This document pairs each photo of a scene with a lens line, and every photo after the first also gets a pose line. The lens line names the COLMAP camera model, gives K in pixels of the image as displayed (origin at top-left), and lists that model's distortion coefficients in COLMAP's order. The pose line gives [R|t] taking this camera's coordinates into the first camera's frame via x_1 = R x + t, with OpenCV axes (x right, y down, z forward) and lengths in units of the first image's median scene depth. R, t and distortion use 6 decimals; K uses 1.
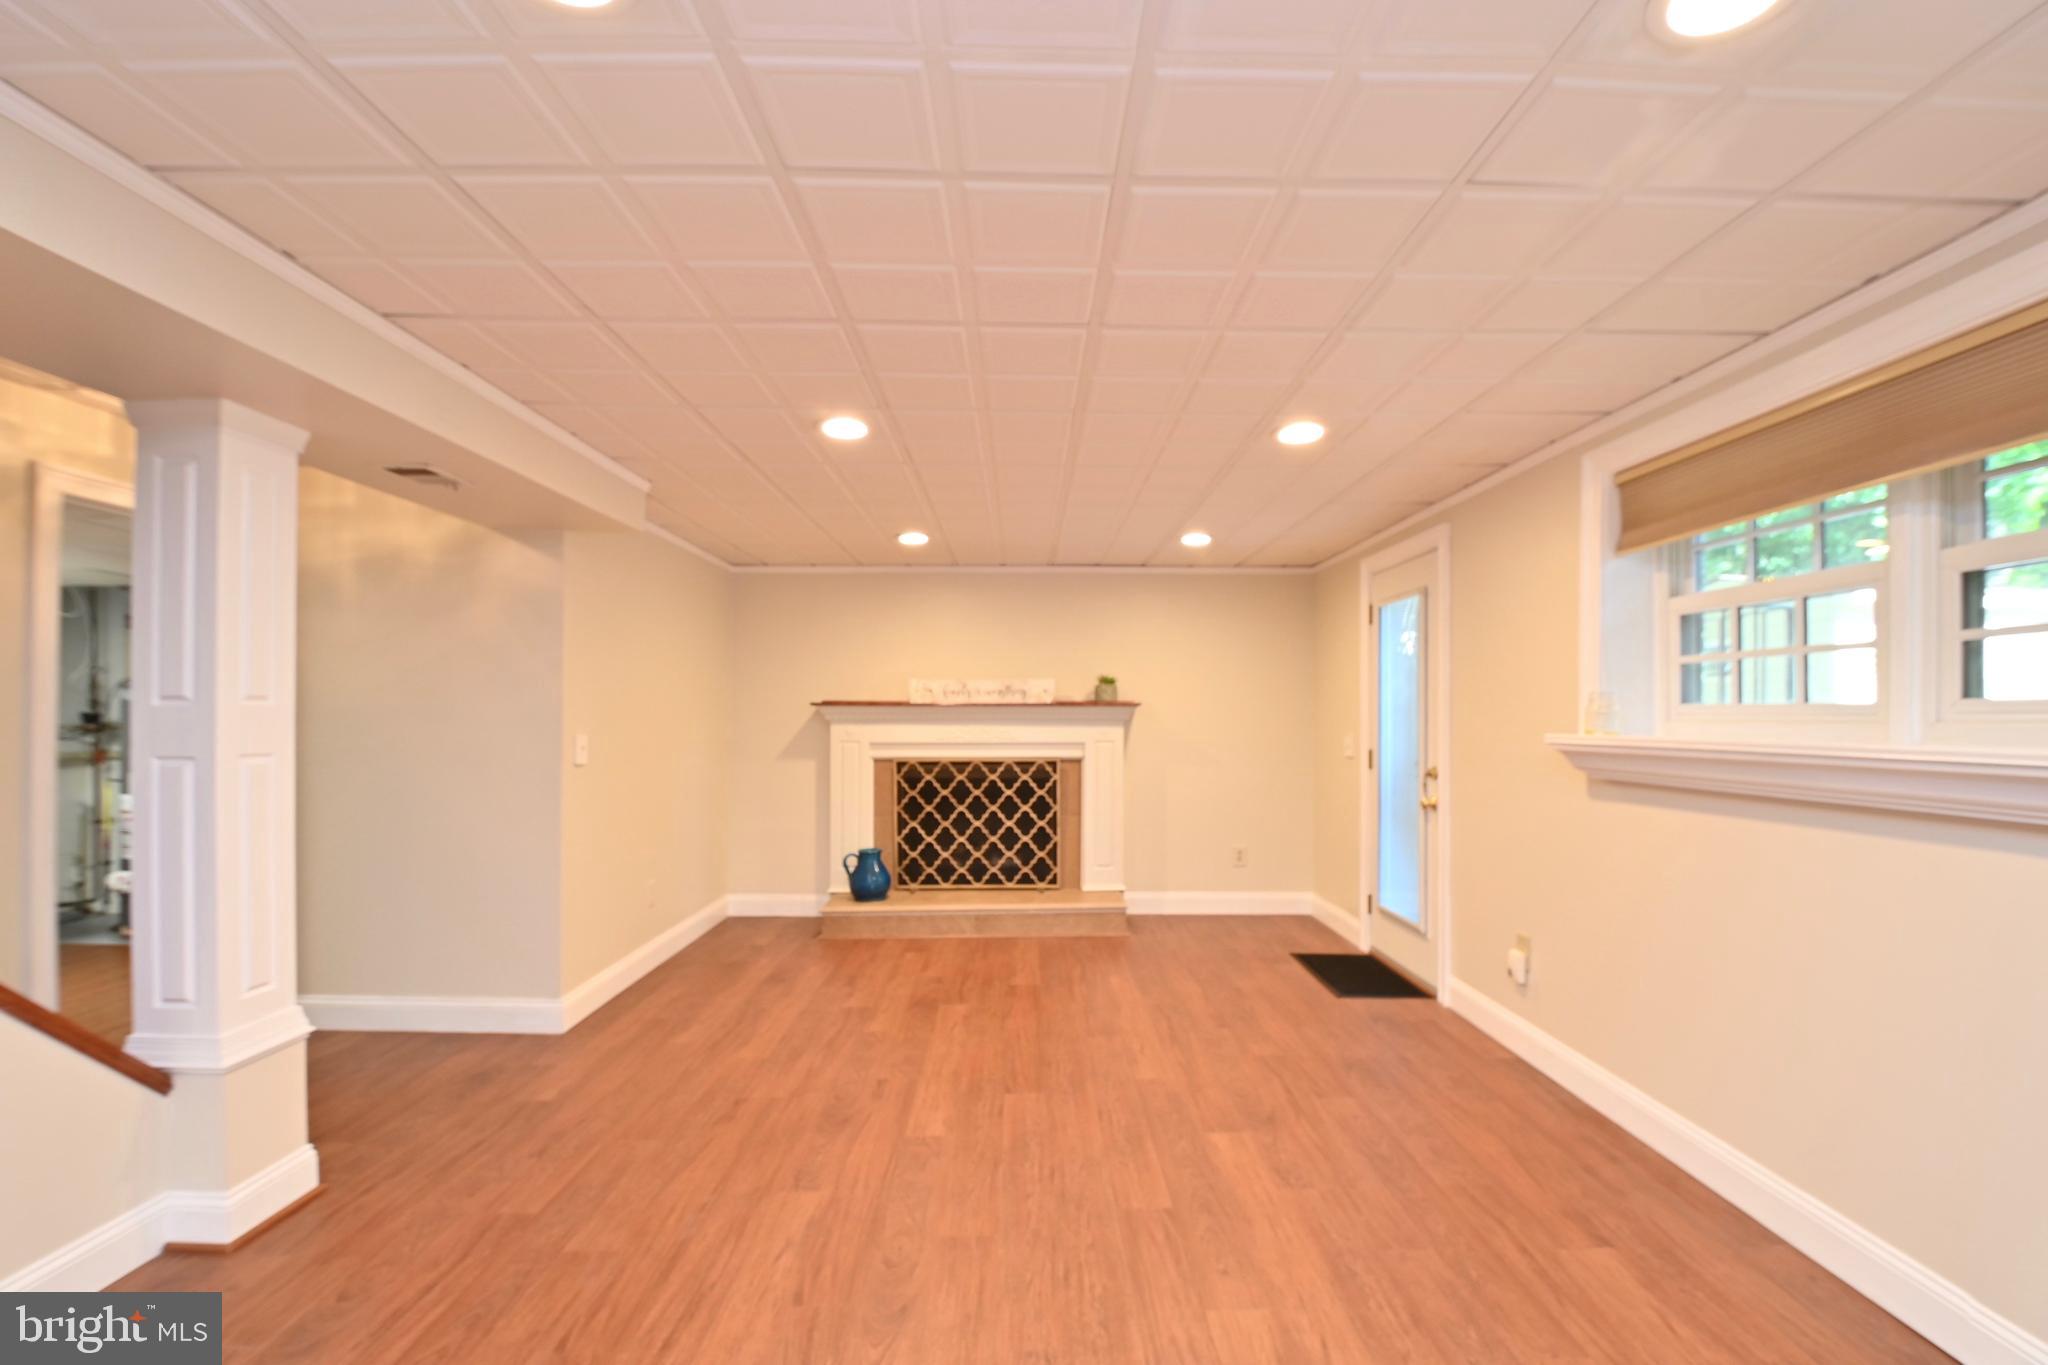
lens RADIAL K [[893.7, 0, 1034.4], [0, 893.7, 685.2], [0, 0, 1]] dist [-0.002216, -0.001705]
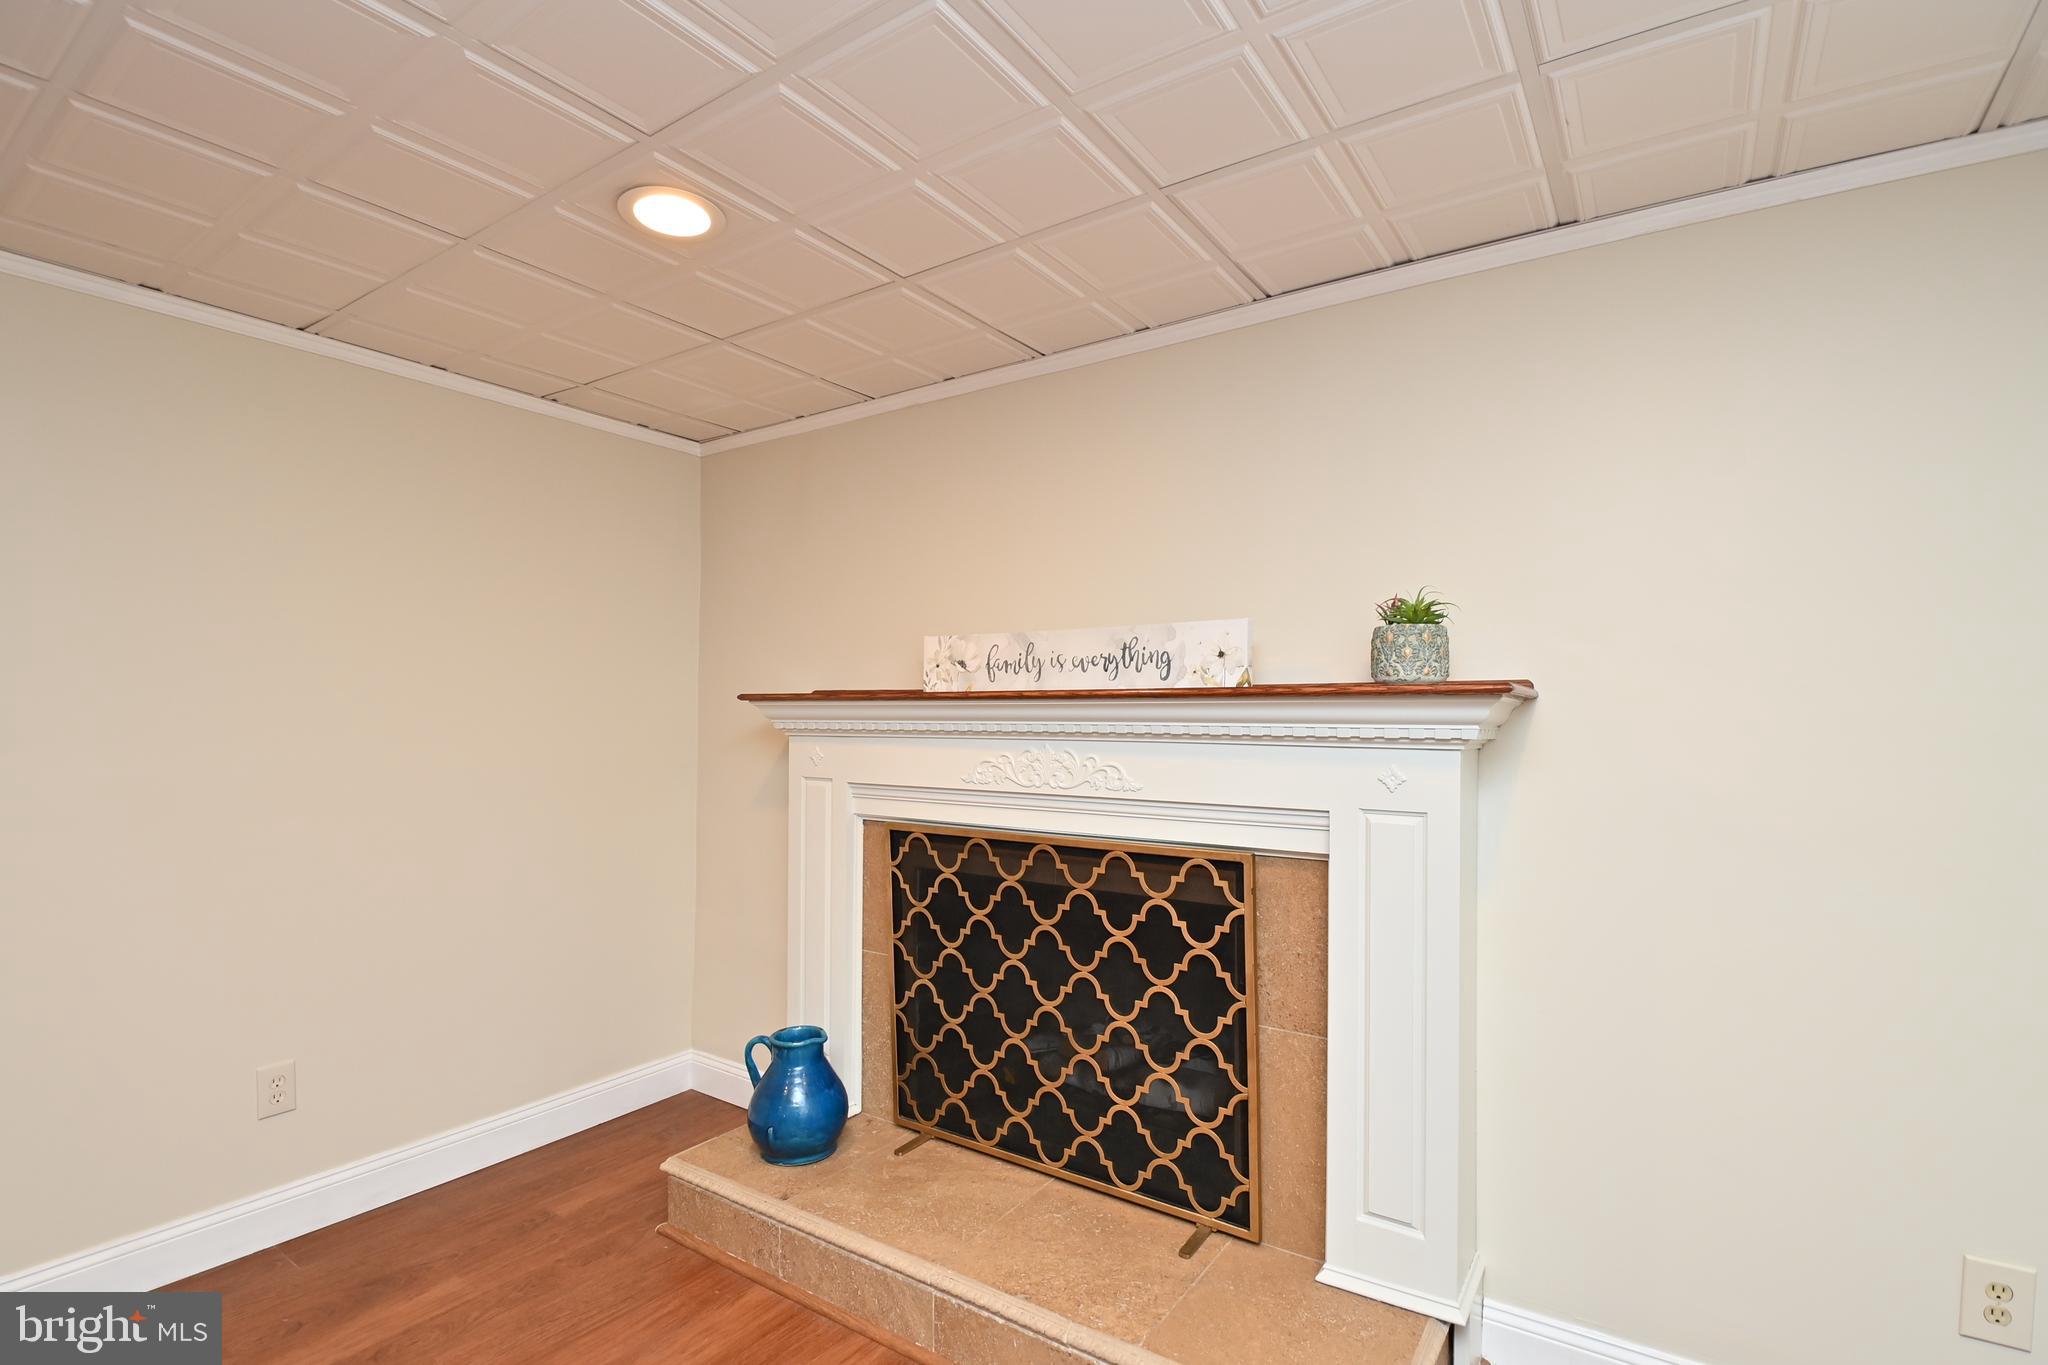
lens RADIAL K [[972.2, 0, 1026.9], [0, 972.2, 683.6], [0, 0, 1]] dist [-0.012927, -0.000613]
pose [[0.819772, -0.014685, -0.572502, 0.168237], [0.016195, 0.999866, -0.002457, 0.017640], [0.572461, -0.007257, 0.819900, 0.654458]]
